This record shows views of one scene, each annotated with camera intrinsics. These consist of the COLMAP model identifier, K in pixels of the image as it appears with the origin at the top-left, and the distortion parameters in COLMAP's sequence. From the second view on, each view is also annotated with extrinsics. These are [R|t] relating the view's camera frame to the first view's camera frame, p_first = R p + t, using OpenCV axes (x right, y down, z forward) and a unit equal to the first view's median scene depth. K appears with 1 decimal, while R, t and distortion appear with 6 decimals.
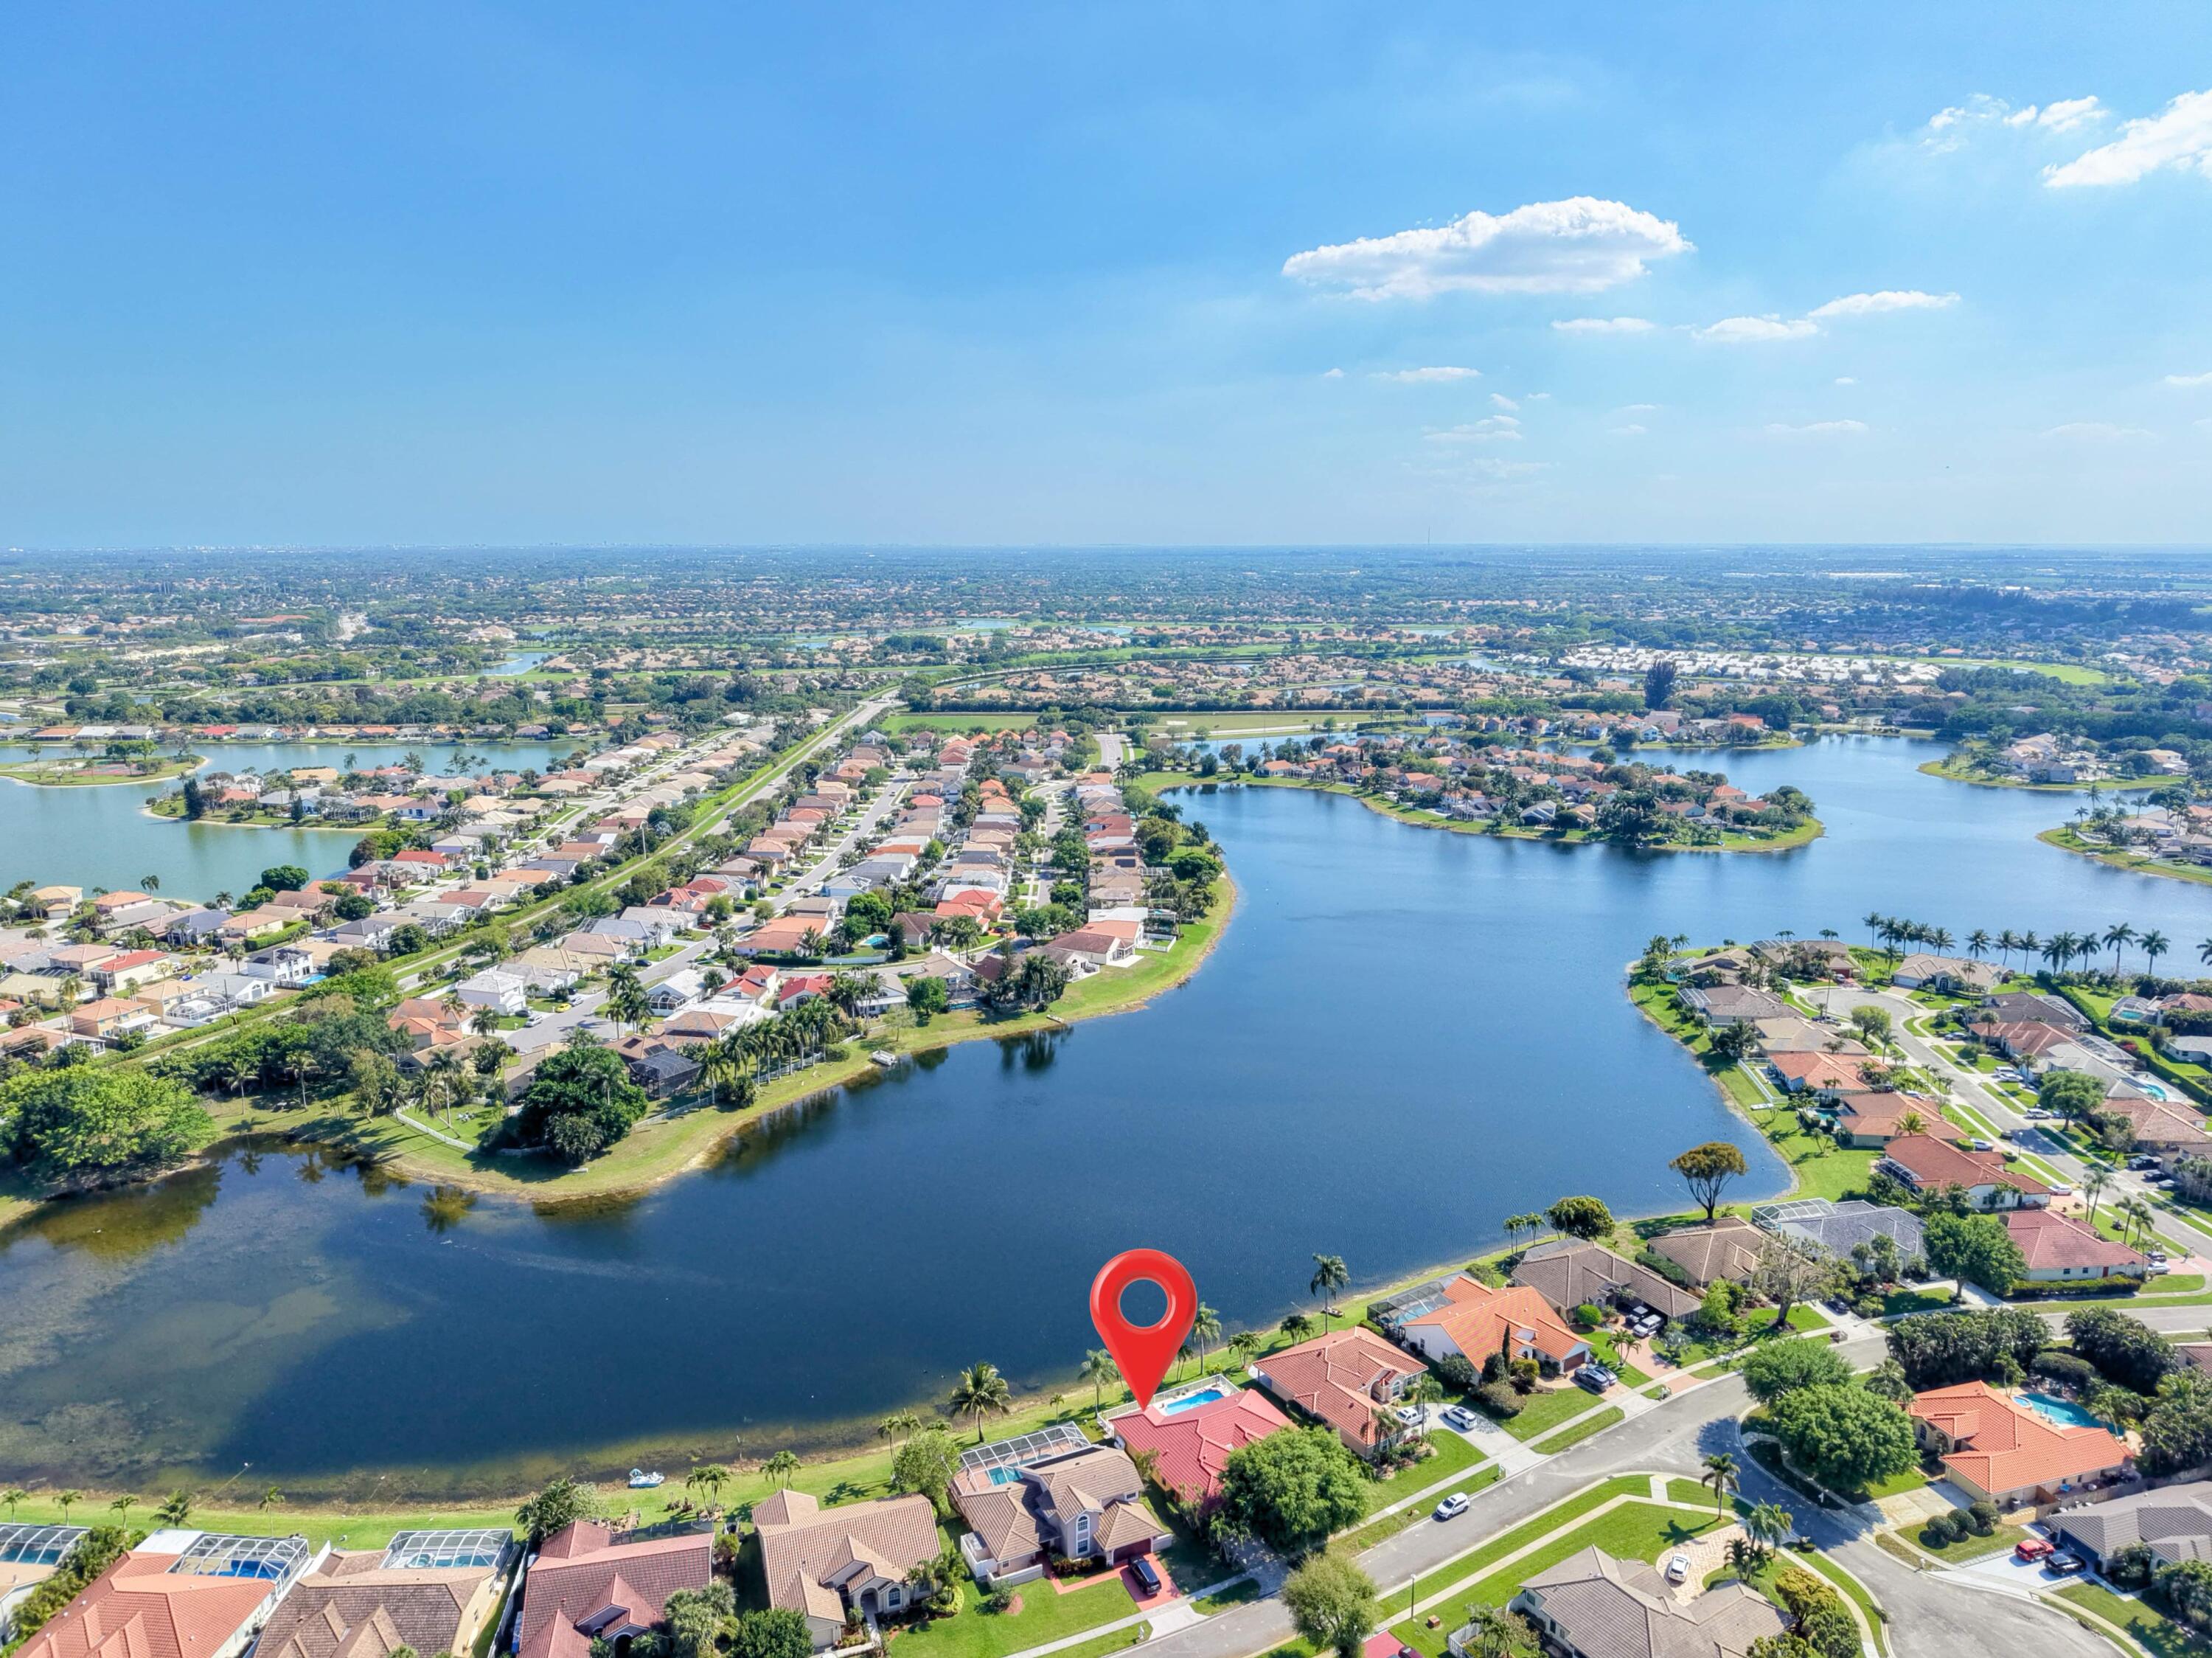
lens RADIAL K [[1468.0, 0, 1106.0], [0, 1468.0, 829.0], [0, 0, 1]] dist [0.015511, -0.001031]
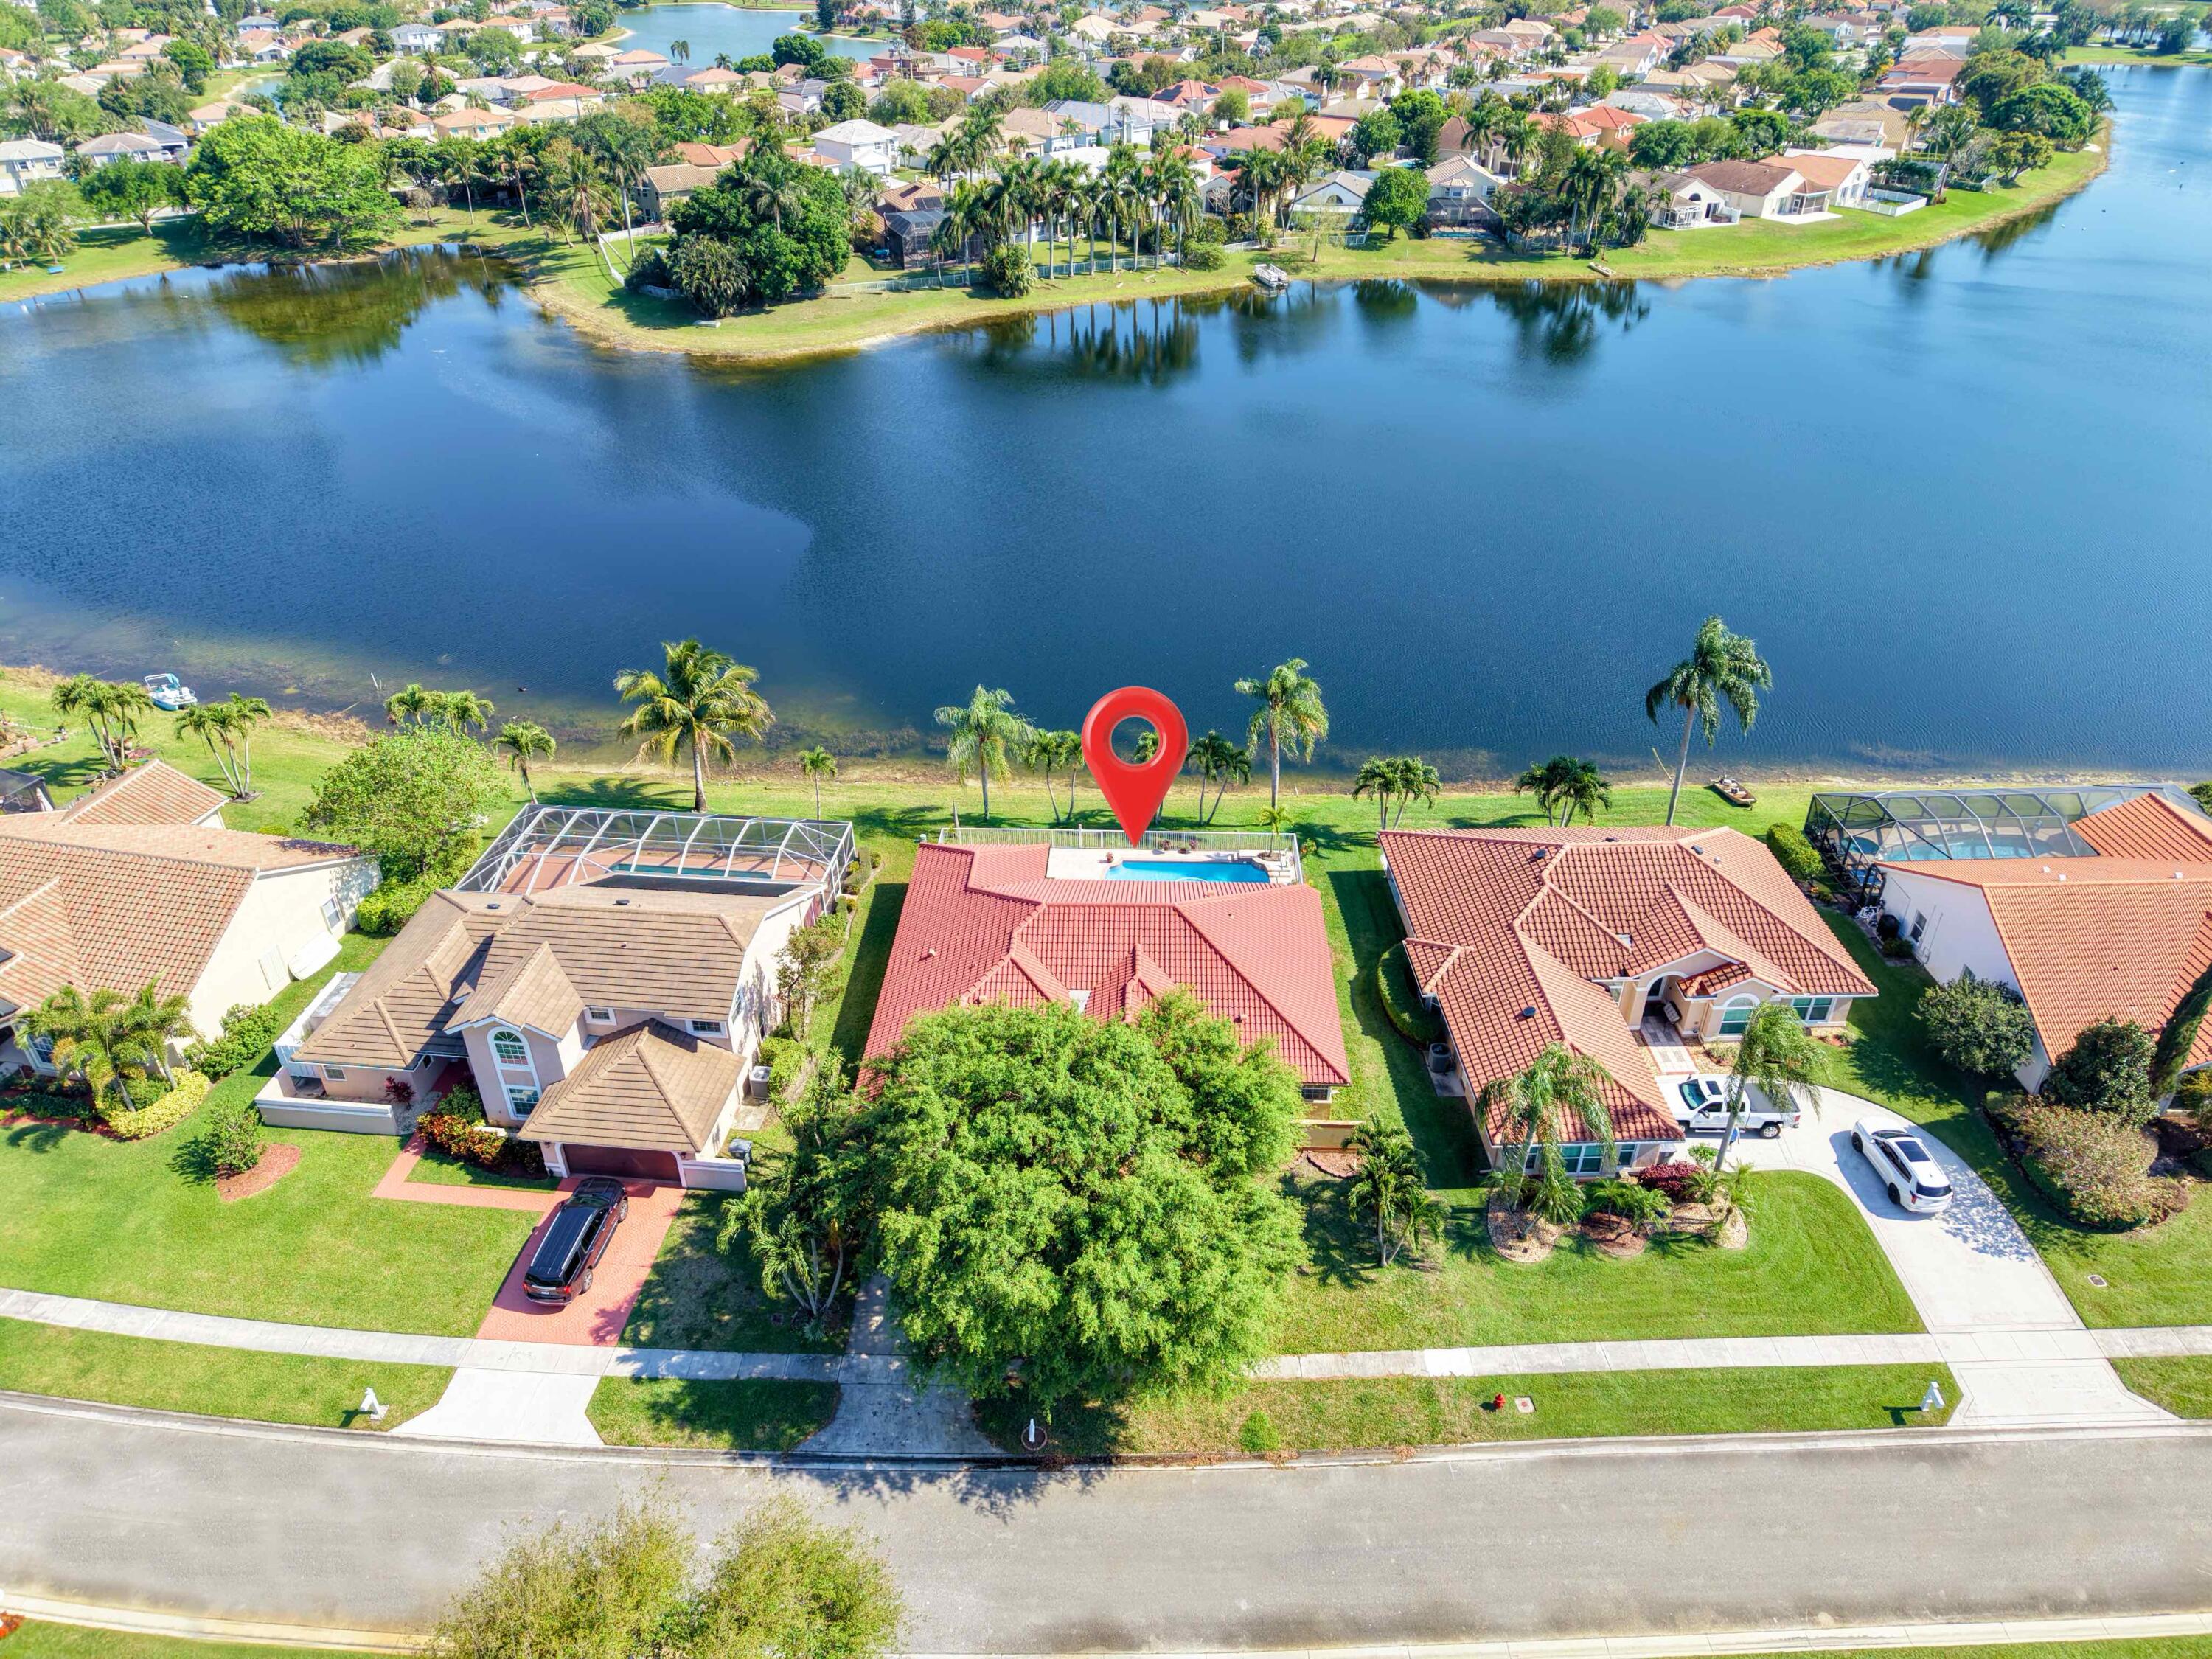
lens RADIAL K [[1467.8, 0, 1106.0], [0, 1467.8, 829.5], [0, 0, 1]] dist [0.015511, -0.001031]
pose [[0.855537, 0.277548, -0.437062, 0.210776], [-0.097030, 0.915166, 0.391224, 0.228790], [0.508567, -0.292299, 0.809889, 0.679527]]
